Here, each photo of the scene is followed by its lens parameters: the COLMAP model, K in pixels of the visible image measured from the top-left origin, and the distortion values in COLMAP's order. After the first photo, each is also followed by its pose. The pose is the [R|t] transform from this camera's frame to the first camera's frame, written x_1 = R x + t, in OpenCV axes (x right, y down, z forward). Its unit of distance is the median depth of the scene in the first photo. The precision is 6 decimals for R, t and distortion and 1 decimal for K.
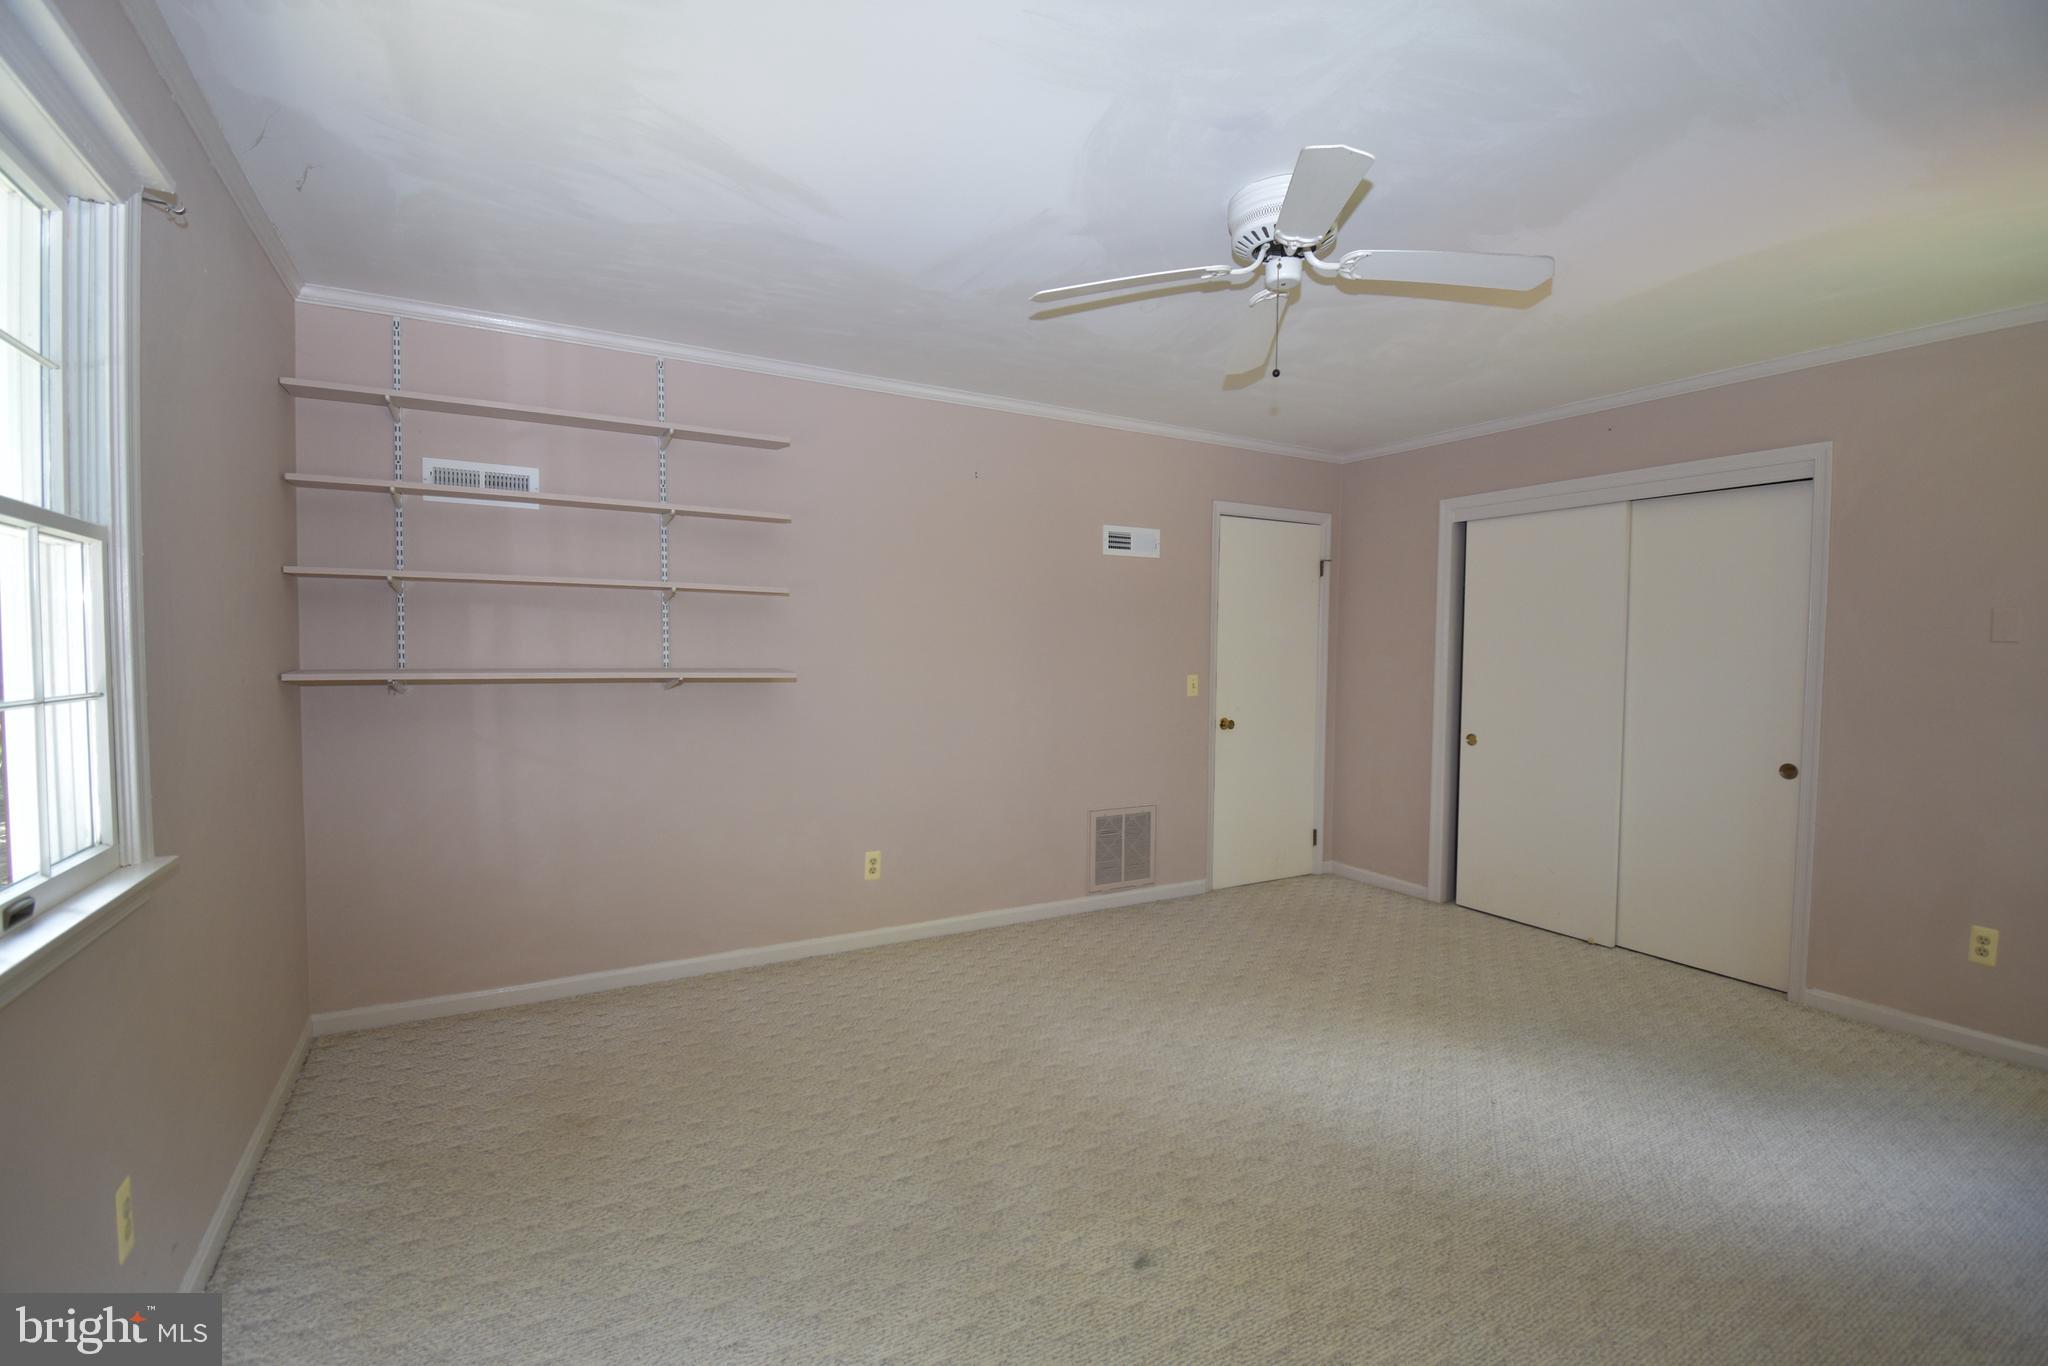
lens RADIAL K [[906.9, 0, 1027.5], [0, 906.9, 680.7], [0, 0, 1]] dist [0.017820, -0.024294]
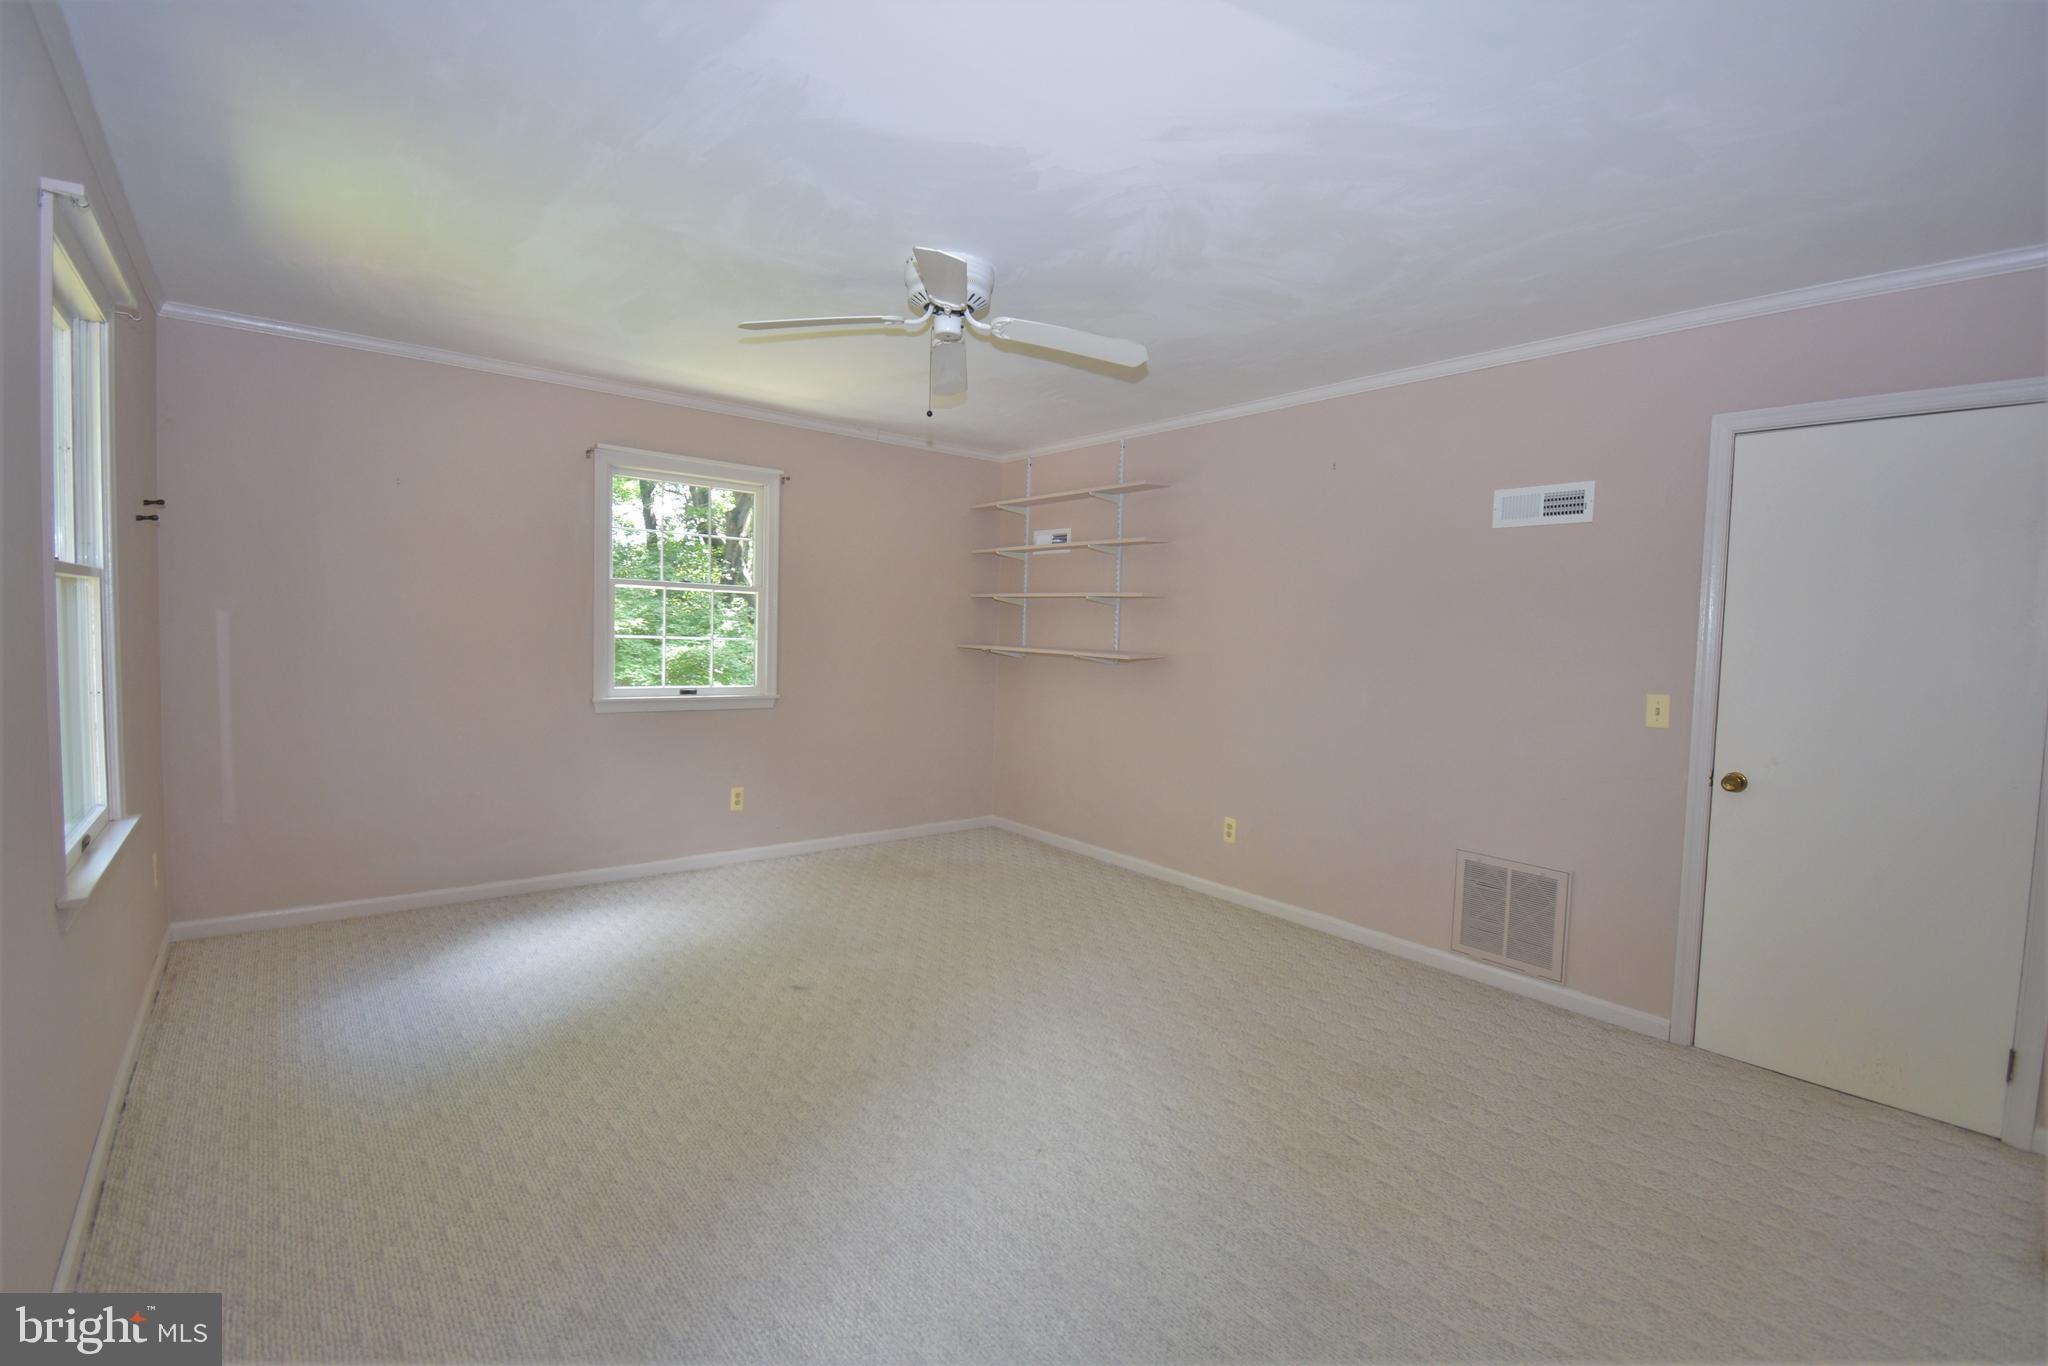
lens RADIAL K [[906.9, 0, 1027.5], [0, 906.9, 680.7], [0, 0, 1]] dist [0.017820, -0.024294]
pose [[0.160478, 0.052059, -0.985666, 0.799846], [-0.066970, 0.996881, 0.041748, -0.013953], [0.984765, 0.059311, 0.163464, 0.483541]]
